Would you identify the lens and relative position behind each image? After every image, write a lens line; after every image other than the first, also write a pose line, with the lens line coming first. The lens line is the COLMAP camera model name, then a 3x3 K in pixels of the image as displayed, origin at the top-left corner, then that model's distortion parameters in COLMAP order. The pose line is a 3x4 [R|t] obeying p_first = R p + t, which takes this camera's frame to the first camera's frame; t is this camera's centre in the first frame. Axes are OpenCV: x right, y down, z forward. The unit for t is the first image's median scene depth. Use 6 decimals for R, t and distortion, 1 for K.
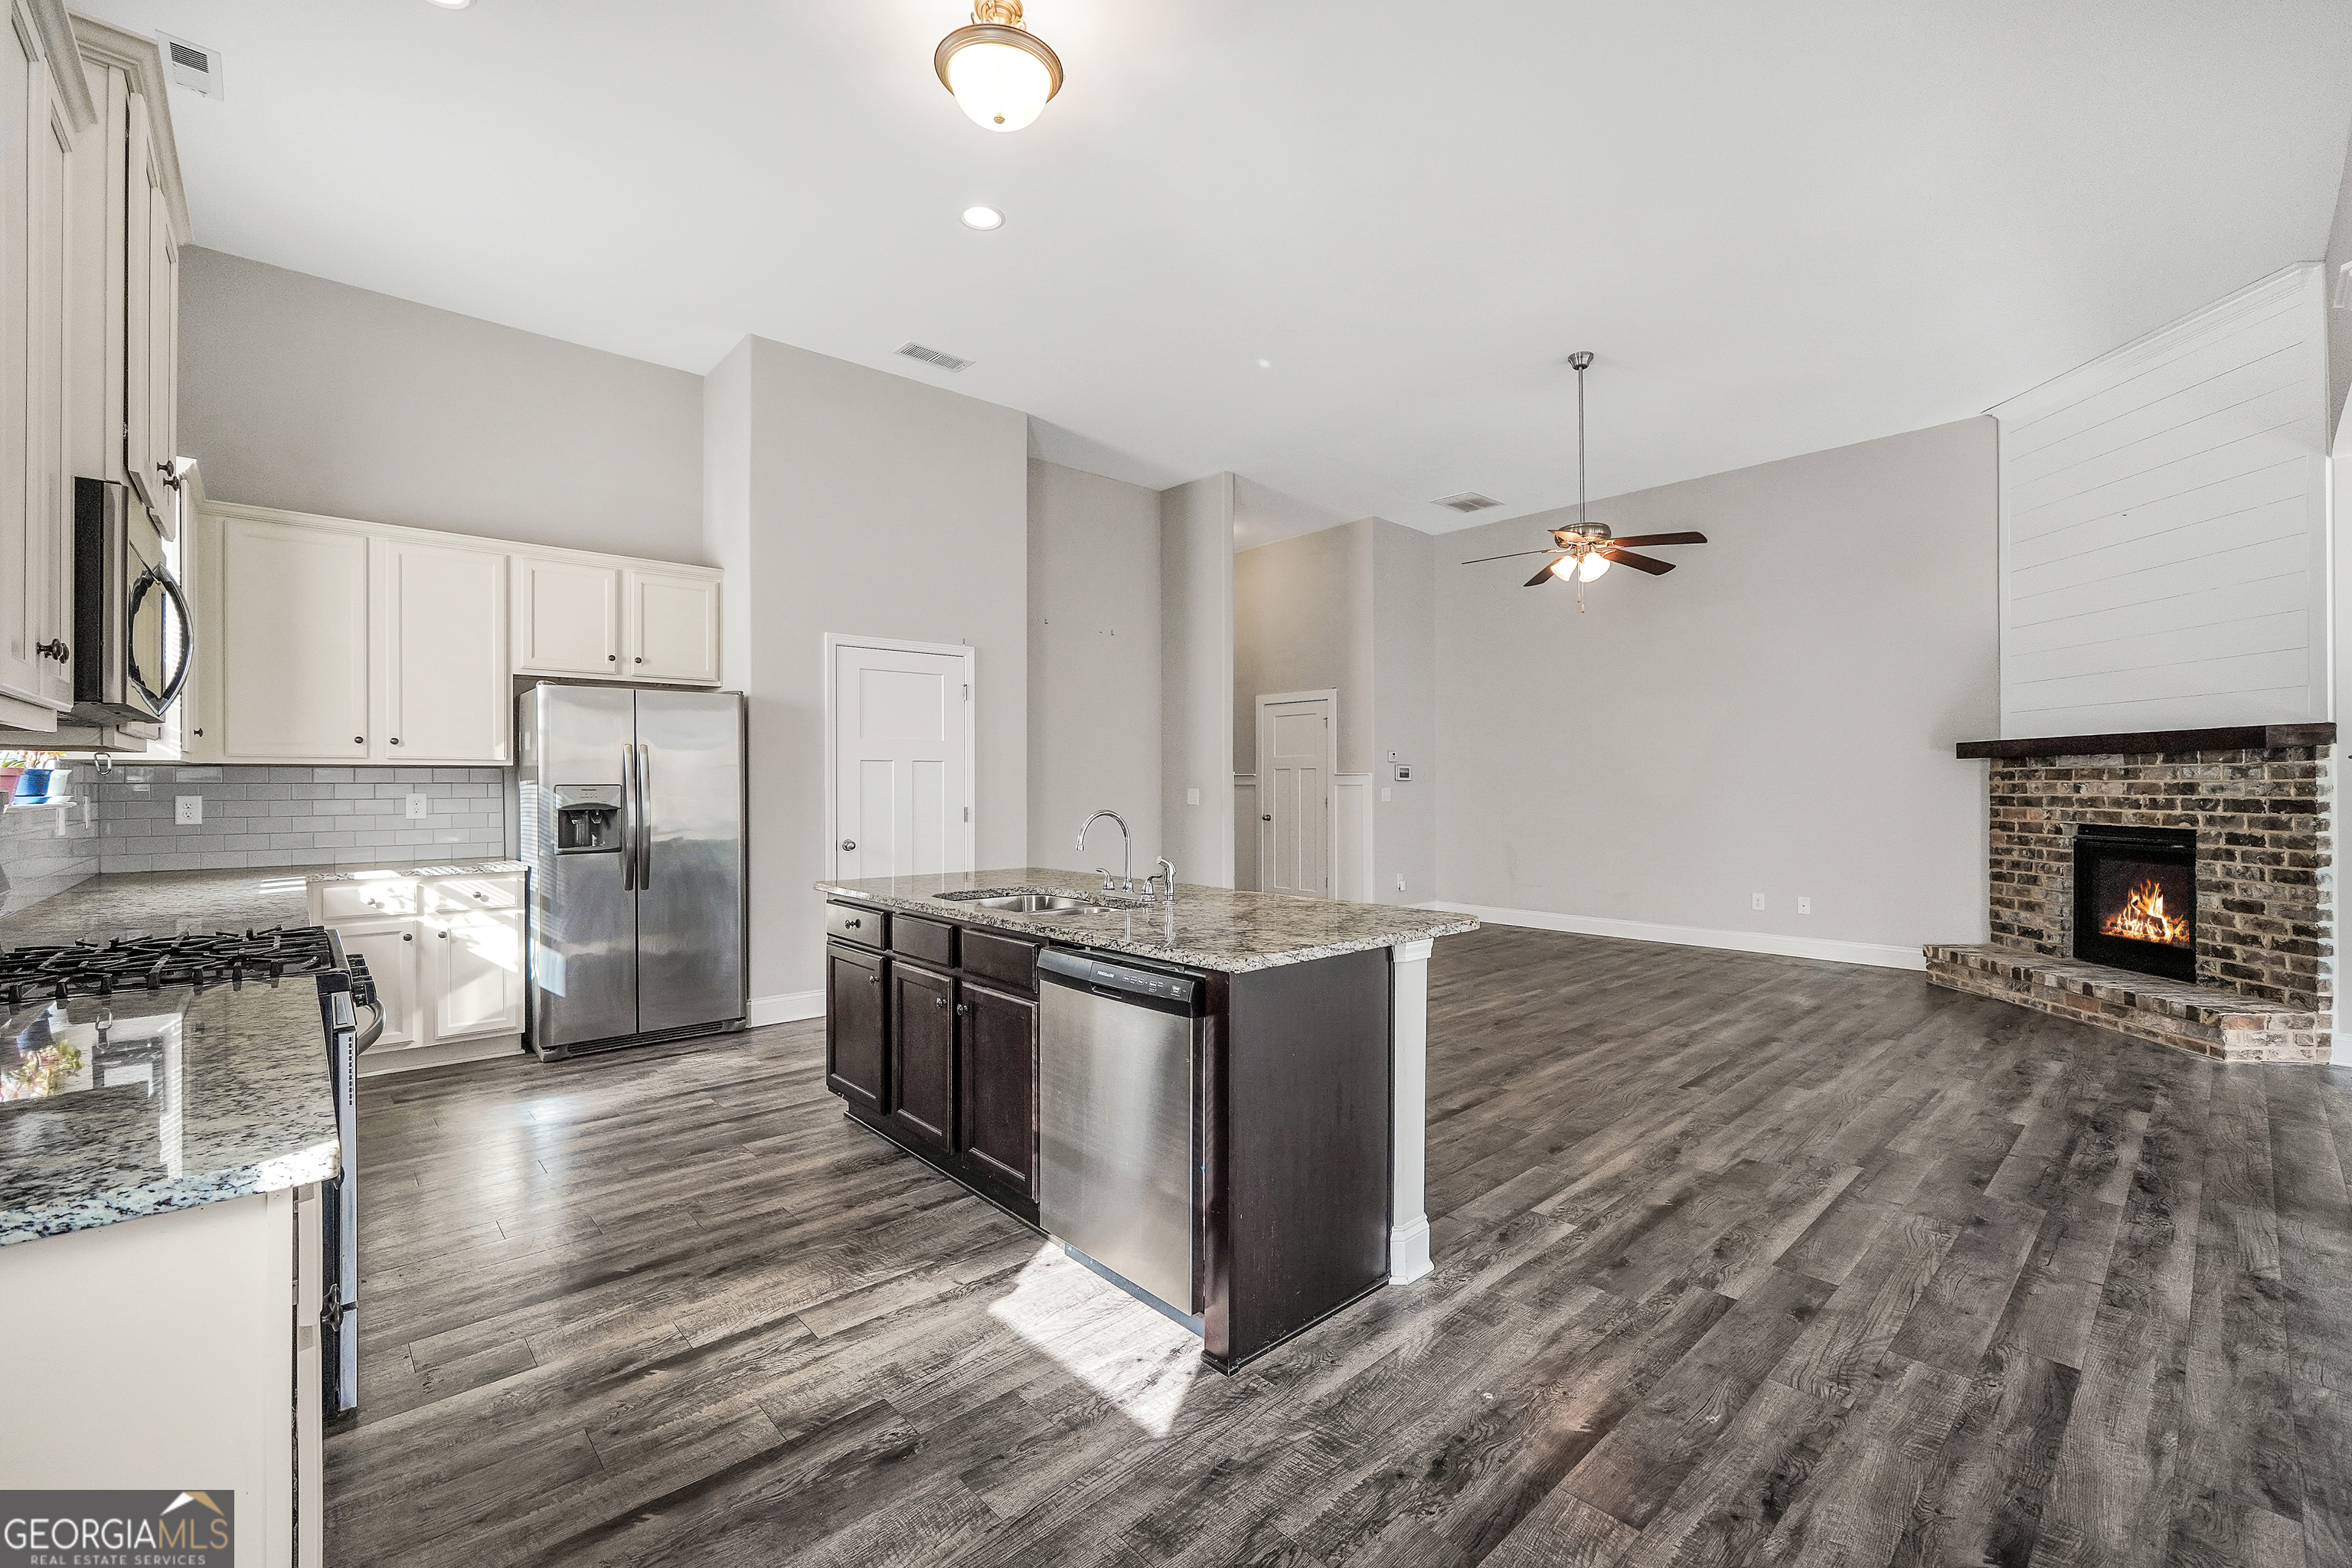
lens RADIAL K [[997.7, 0, 1157.8], [0, 997.7, 787.2], [0, 0, 1]] dist [-0.019337, 0.006586]
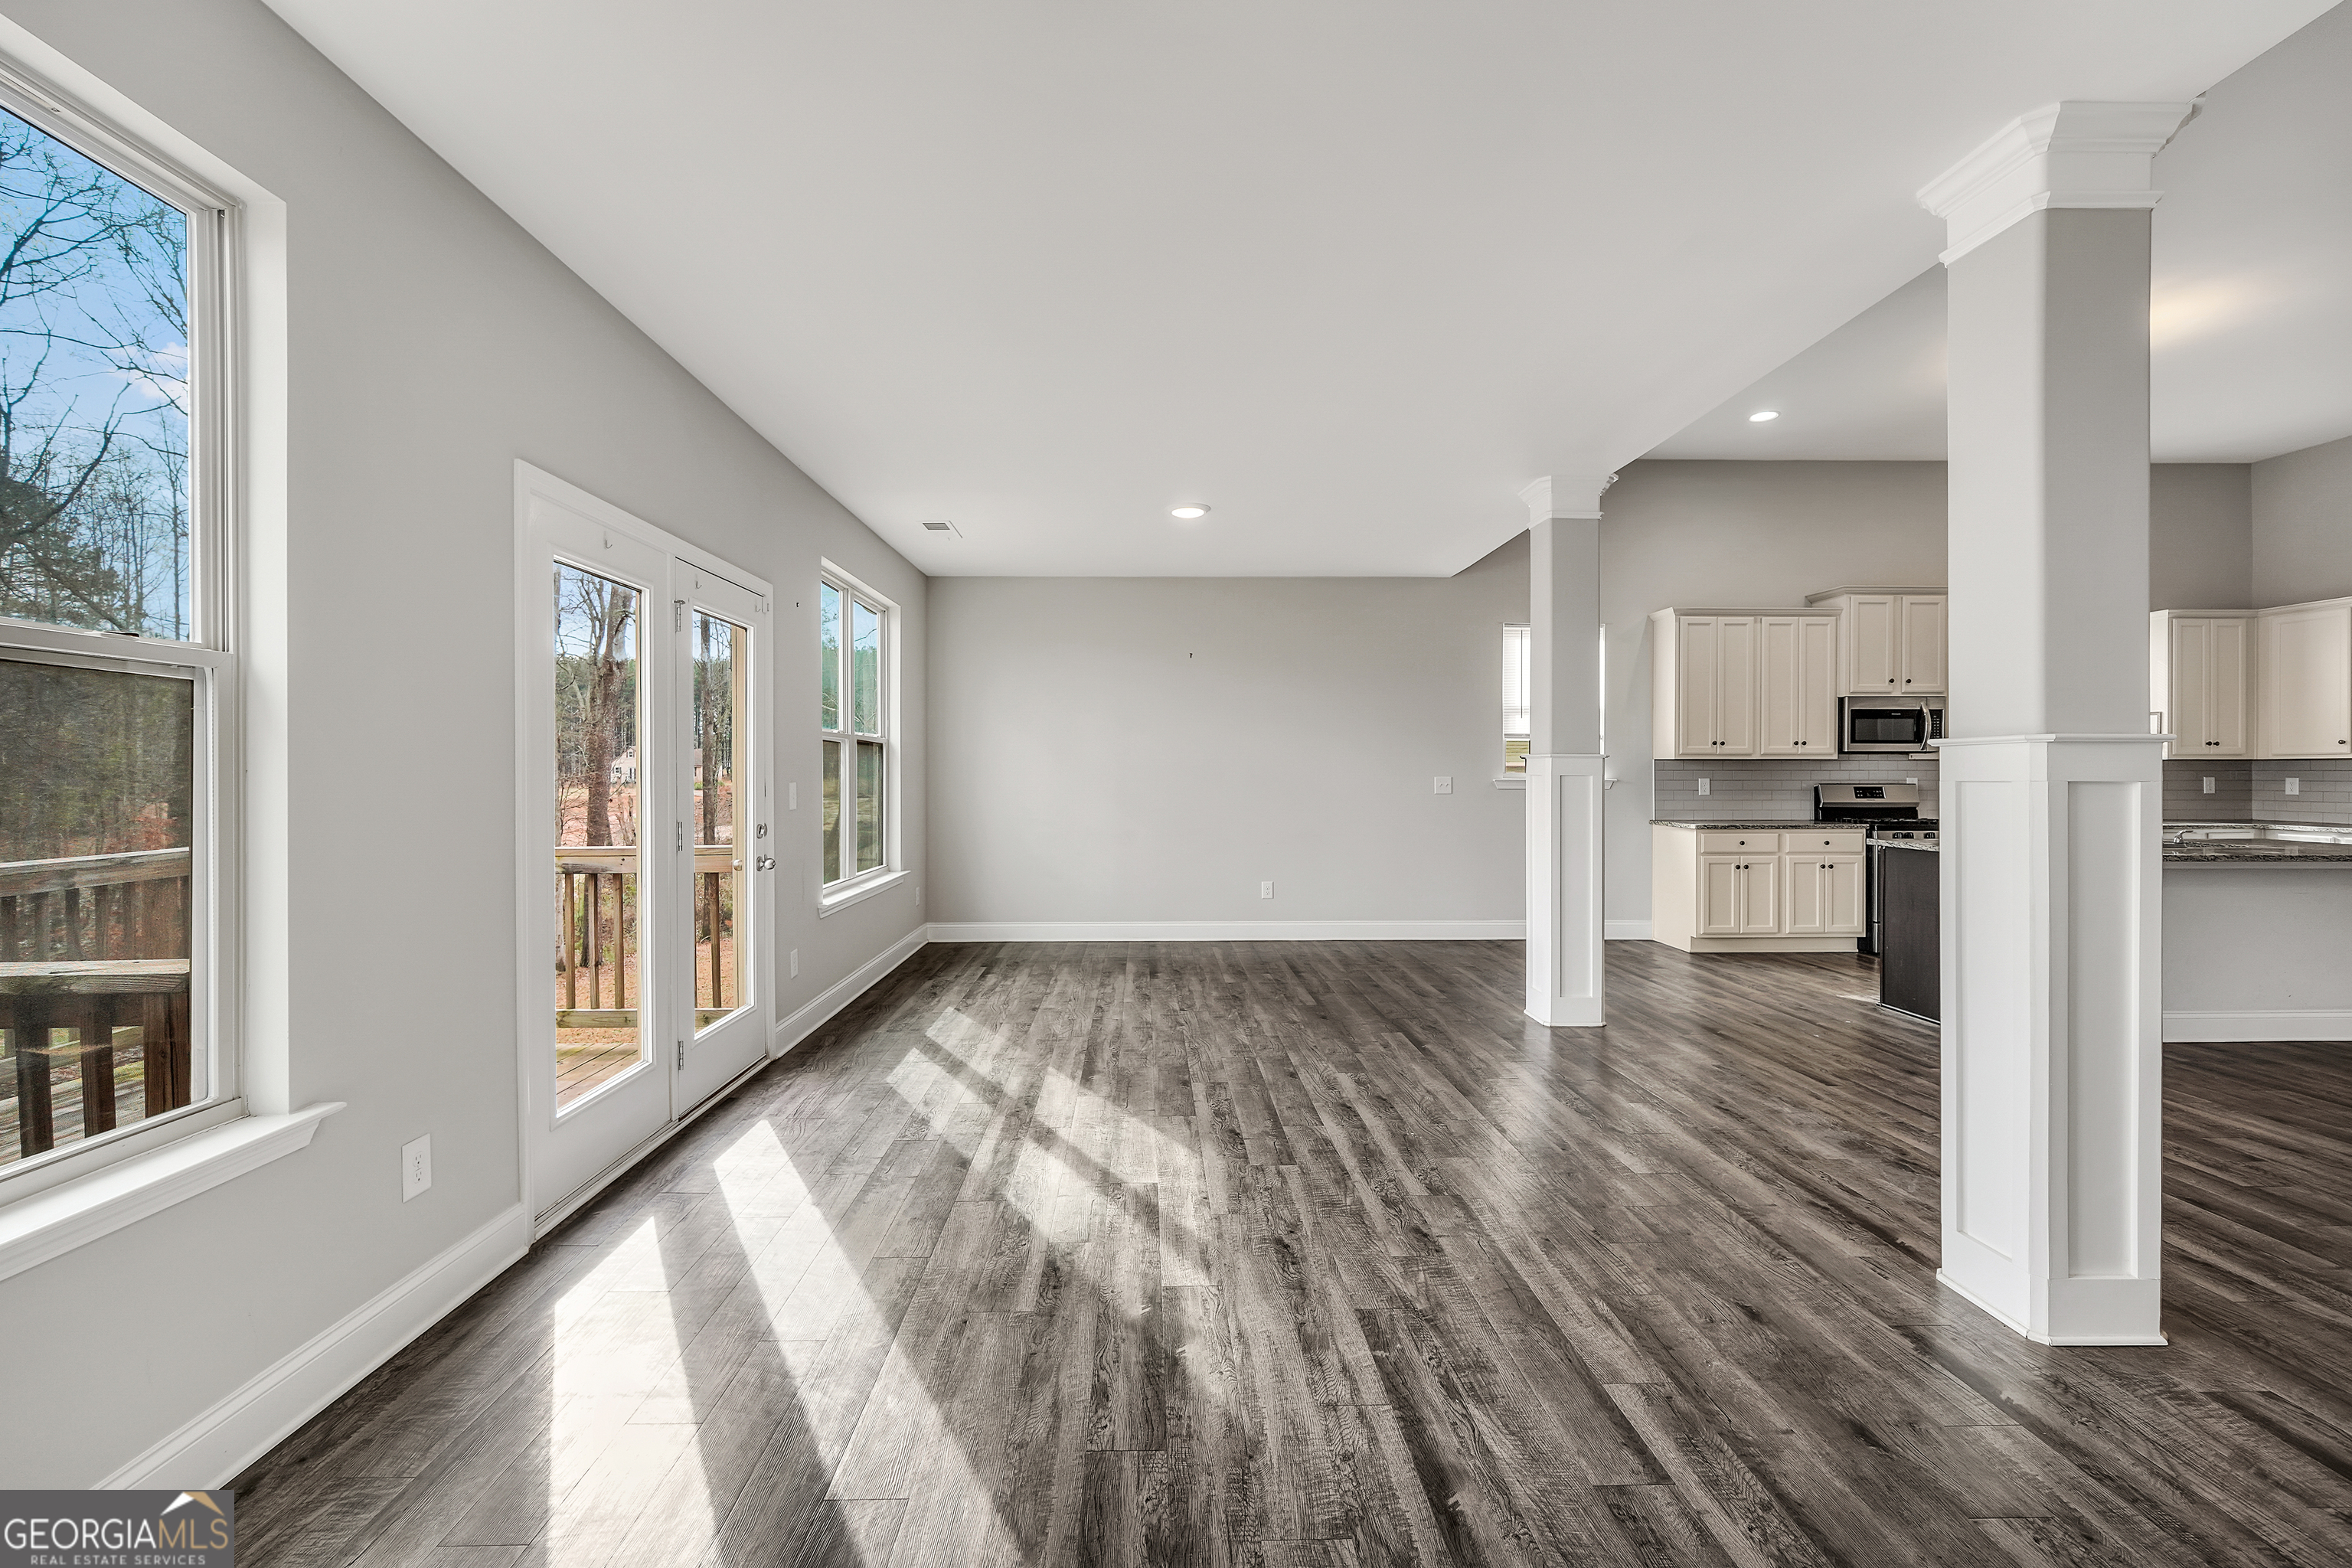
lens RADIAL K [[997.8, 0, 1150.1], [0, 997.8, 771.2], [0, 0, 1]] dist [-0.014059, 0.003494]
pose [[-0.657939, 0.001721, -0.753069, 1.417218], [-0.001539, 0.999992, 0.003630, -0.005121], [0.753069, 0.003547, -0.657932, 0.560929]]
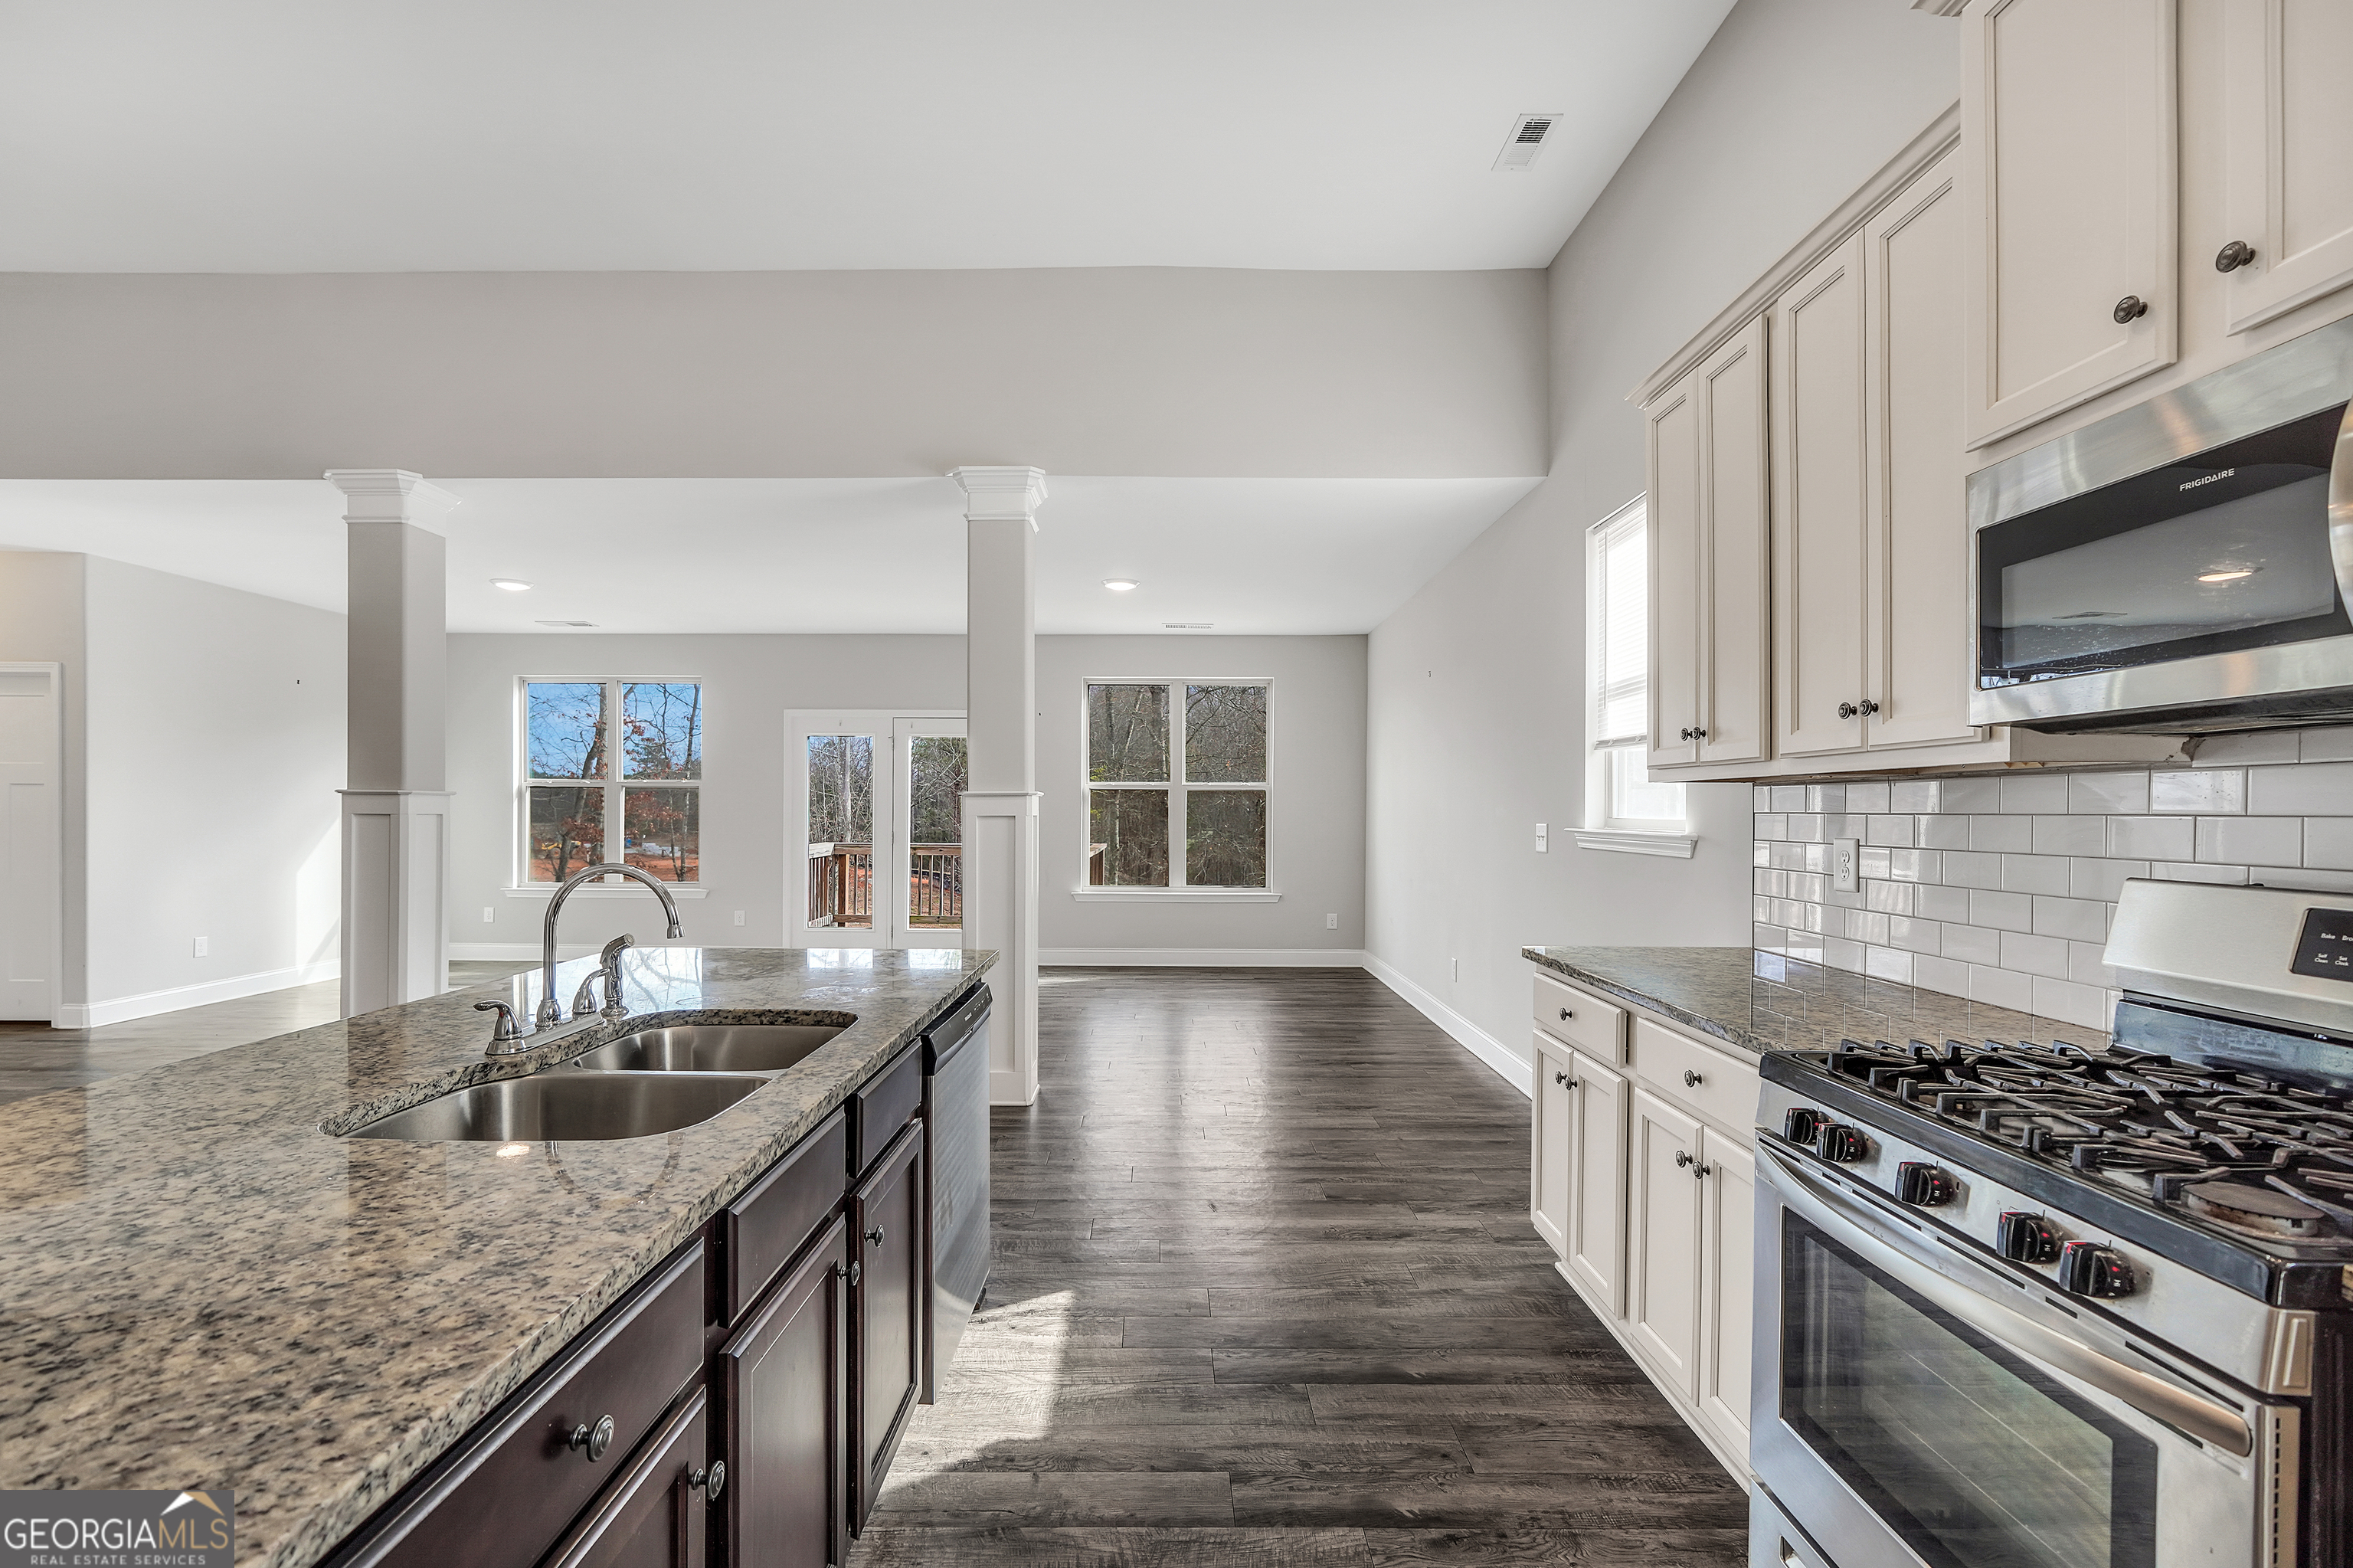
lens RADIAL K [[998.3, 0, 1160.0], [0, 998.3, 817.1], [0, 0, 1]] dist [-0.014059, 0.003494]
pose [[-0.746281, -0.006915, 0.665595, -0.405567], [-0.001218, 0.999959, 0.009024, -0.004151], [-0.665630, 0.005924, -0.746258, 0.788564]]
